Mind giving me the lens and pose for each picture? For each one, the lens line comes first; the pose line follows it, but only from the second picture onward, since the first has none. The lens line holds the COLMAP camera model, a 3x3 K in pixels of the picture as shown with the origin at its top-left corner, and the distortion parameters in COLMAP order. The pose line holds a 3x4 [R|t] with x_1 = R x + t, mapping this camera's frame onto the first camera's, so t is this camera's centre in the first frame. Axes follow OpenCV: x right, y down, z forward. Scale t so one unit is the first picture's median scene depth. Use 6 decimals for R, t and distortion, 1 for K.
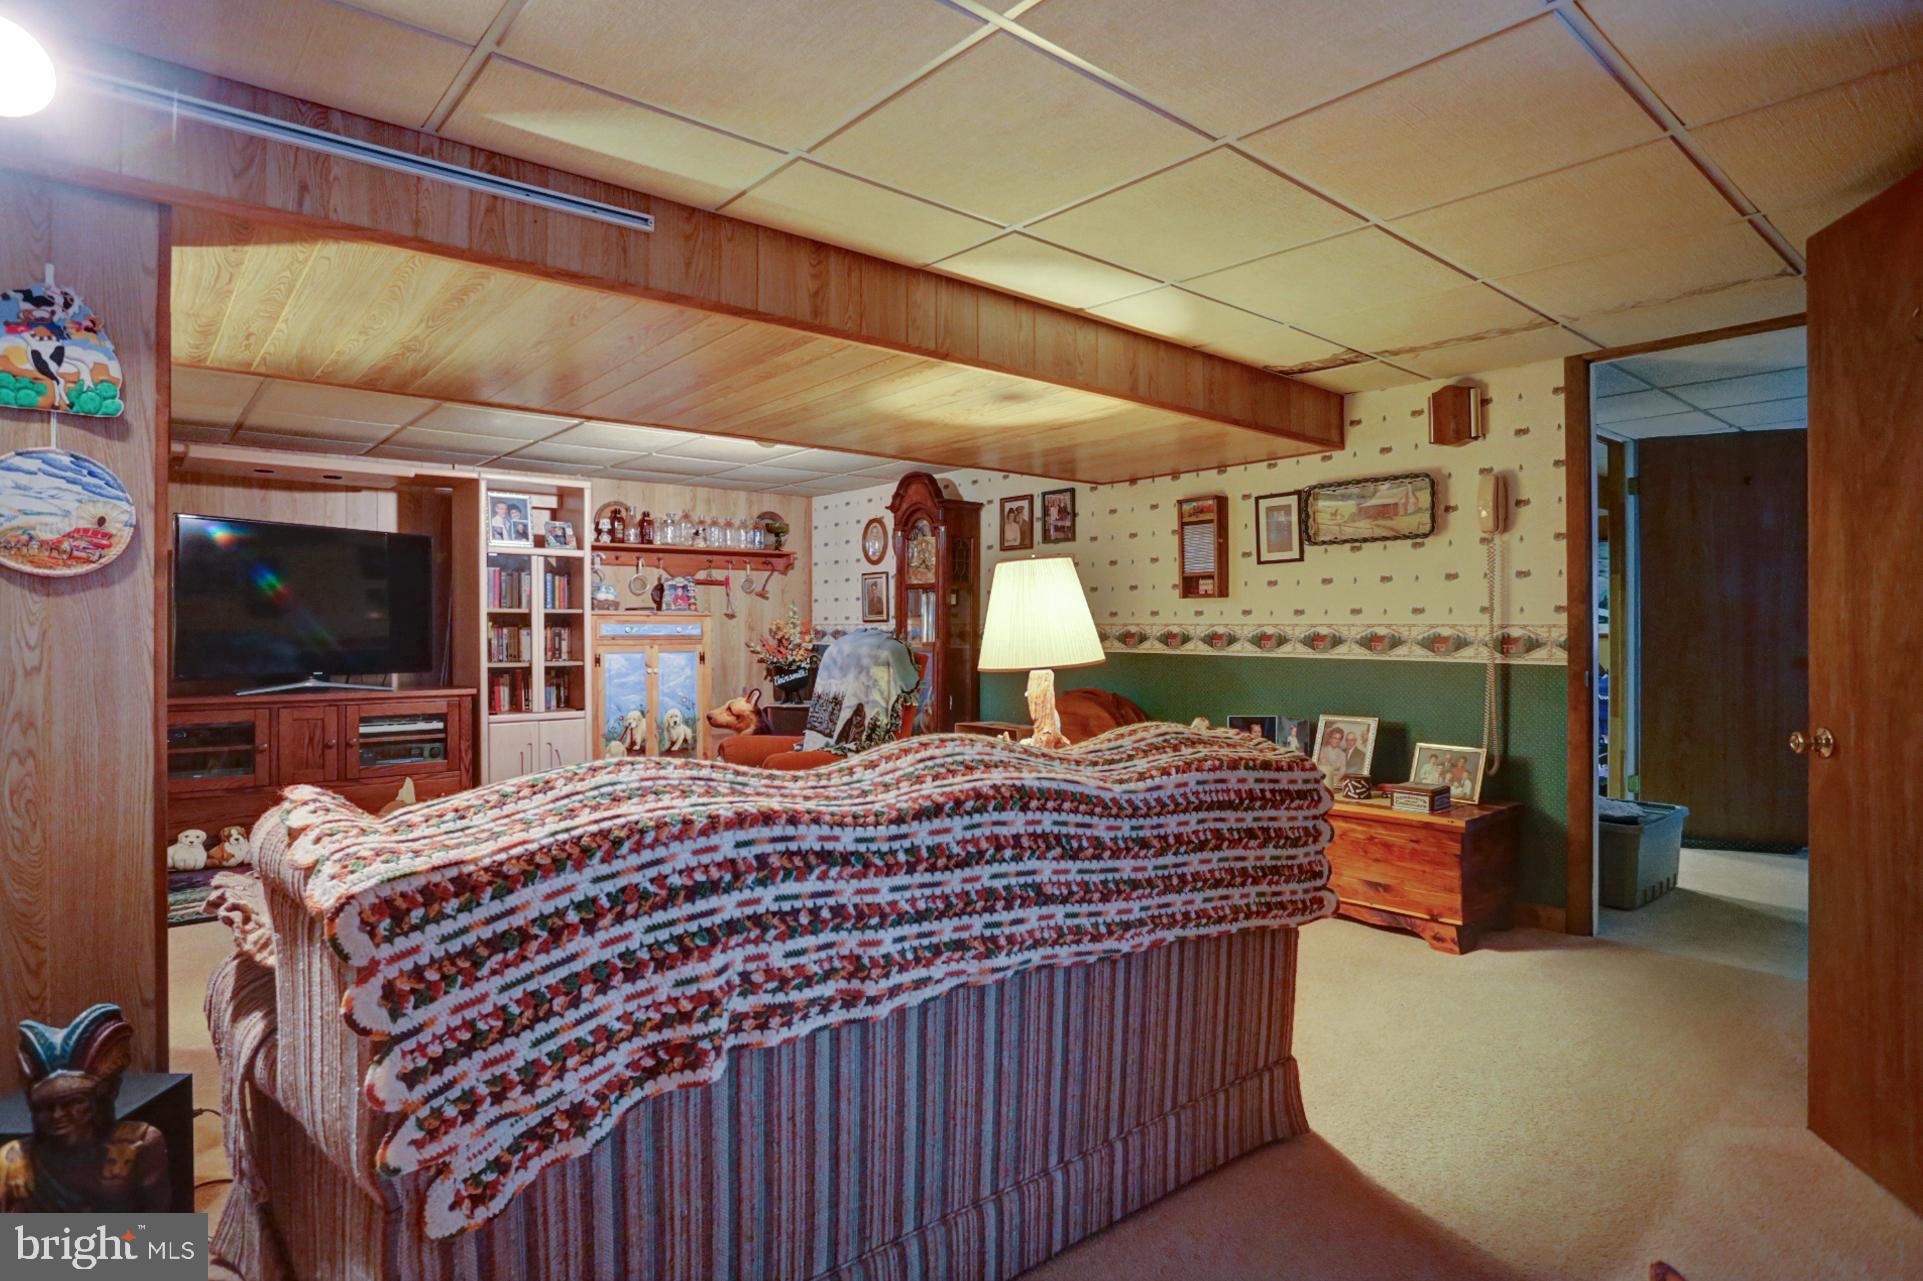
lens RADIAL K [[1033.4, 0, 962.8], [0, 1033.4, 639.5], [0, 0, 1]] dist [-0.066167, 0.025545]
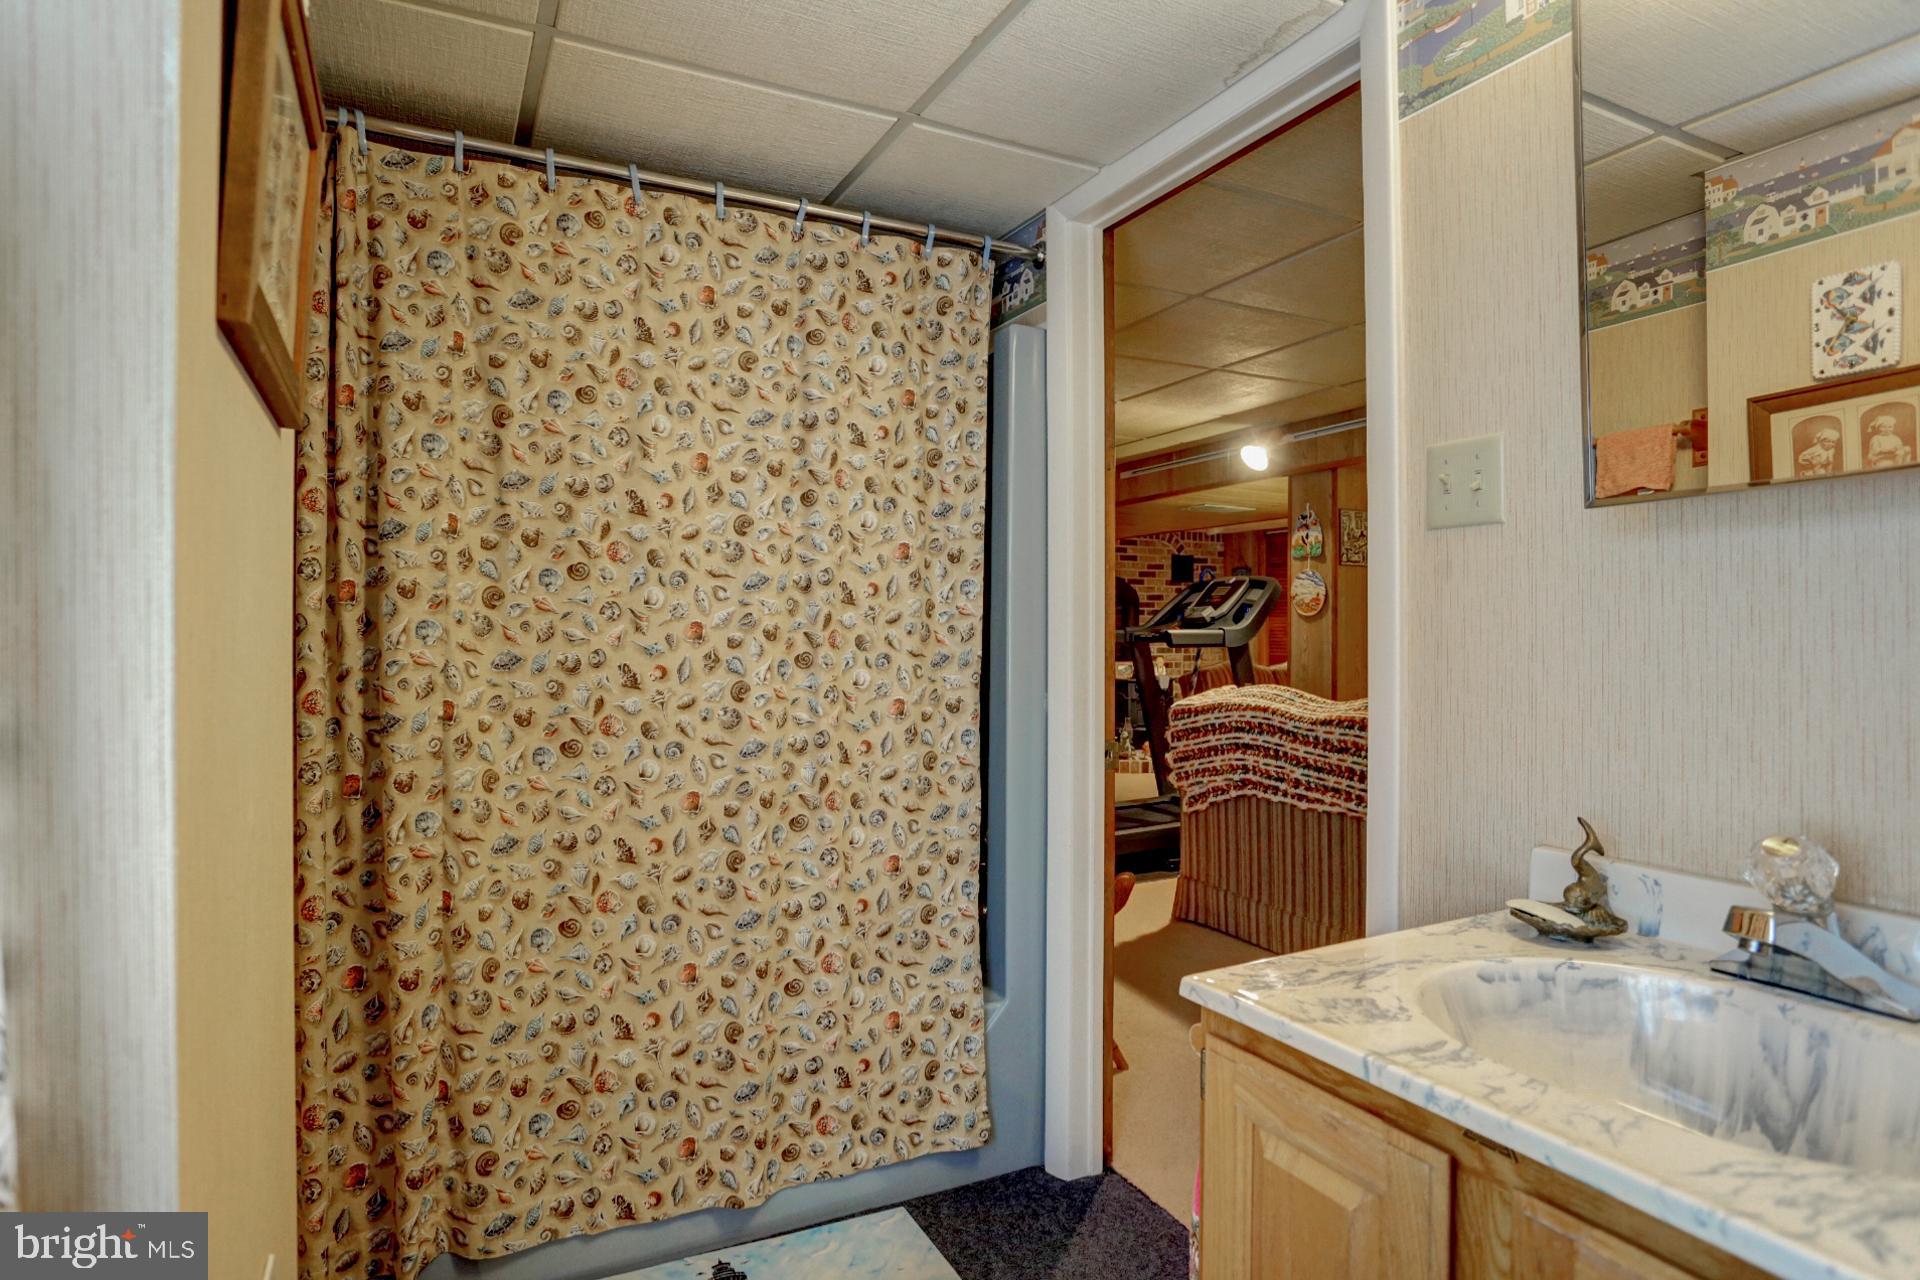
lens RADIAL K [[1031.8, 0, 959.0], [0, 1031.8, 632.5], [0, 0, 1]] dist [-0.066167, 0.025545]
pose [[-0.223207, 0.000568, -0.974771, 2.421620], [-0.010759, 0.999937, 0.003046, -0.019134], [0.974712, 0.011168, -0.223187, 0.803126]]
